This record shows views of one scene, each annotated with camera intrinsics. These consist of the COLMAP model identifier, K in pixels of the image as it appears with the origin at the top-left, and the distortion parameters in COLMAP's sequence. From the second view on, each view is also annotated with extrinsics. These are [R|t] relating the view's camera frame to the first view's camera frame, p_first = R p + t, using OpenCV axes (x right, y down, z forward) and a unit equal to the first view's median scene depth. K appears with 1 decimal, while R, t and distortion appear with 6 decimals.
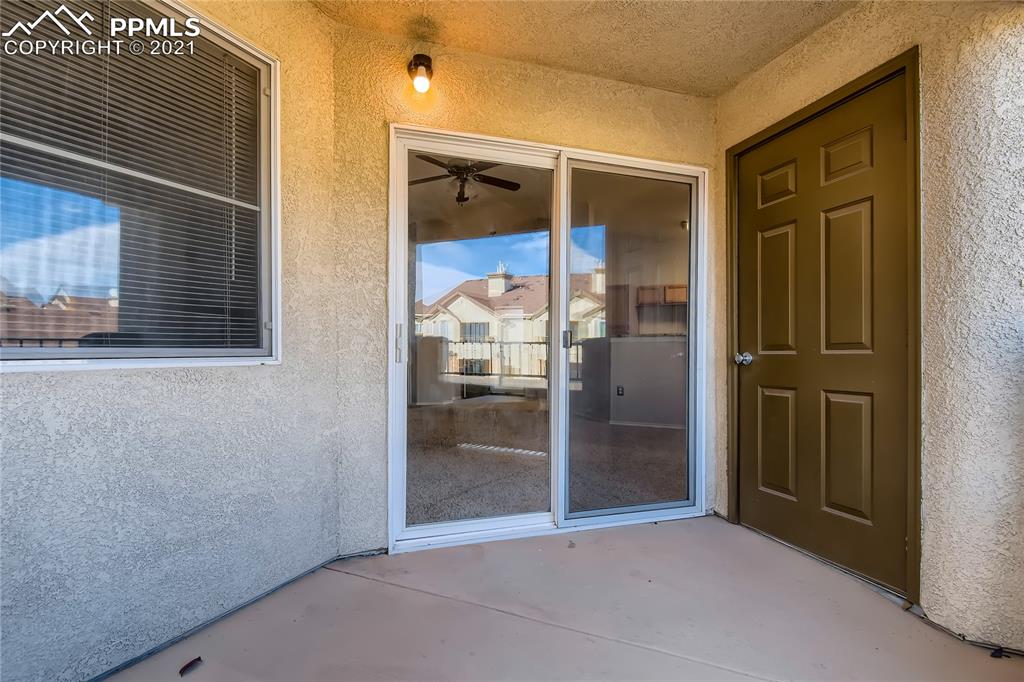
lens RADIAL K [[484.1, 0, 512.2], [0, 484.1, 353.1], [0, 0, 1]] dist [-0.001181, -0.004348]
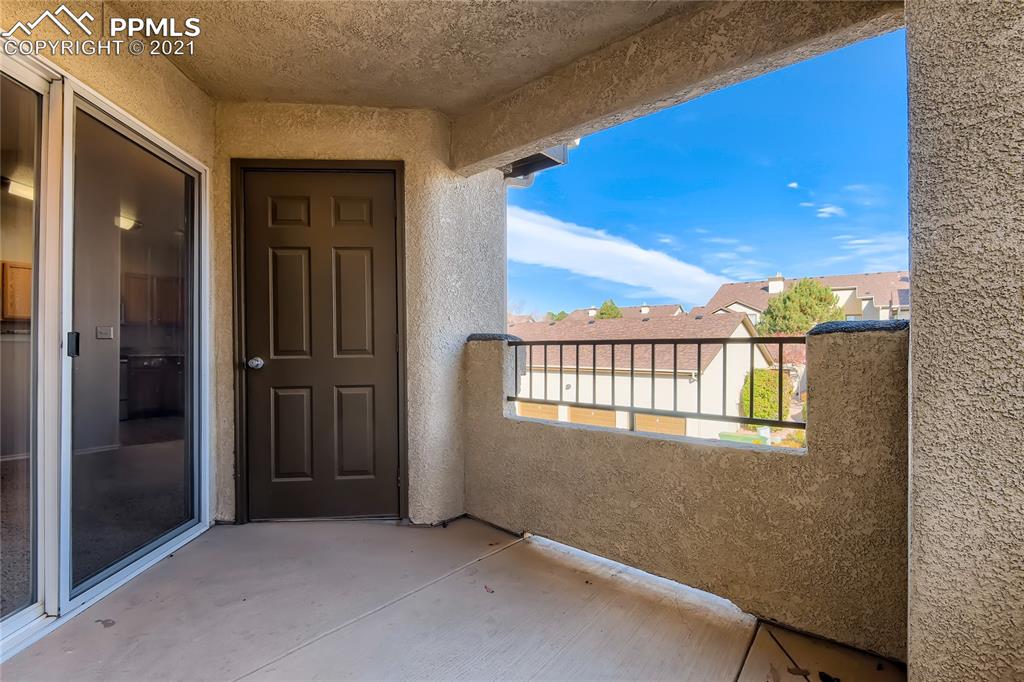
lens RADIAL K [[468.8, 0, 509.4], [0, 468.8, 342.9], [0, 0, 1]] dist [0.017181, -0.013820]
pose [[0.248236, 0.011736, 0.968629, -0.394217], [0.007289, 0.999876, -0.013983, -0.015194], [-0.968672, 0.010531, 0.248119, 0.206416]]
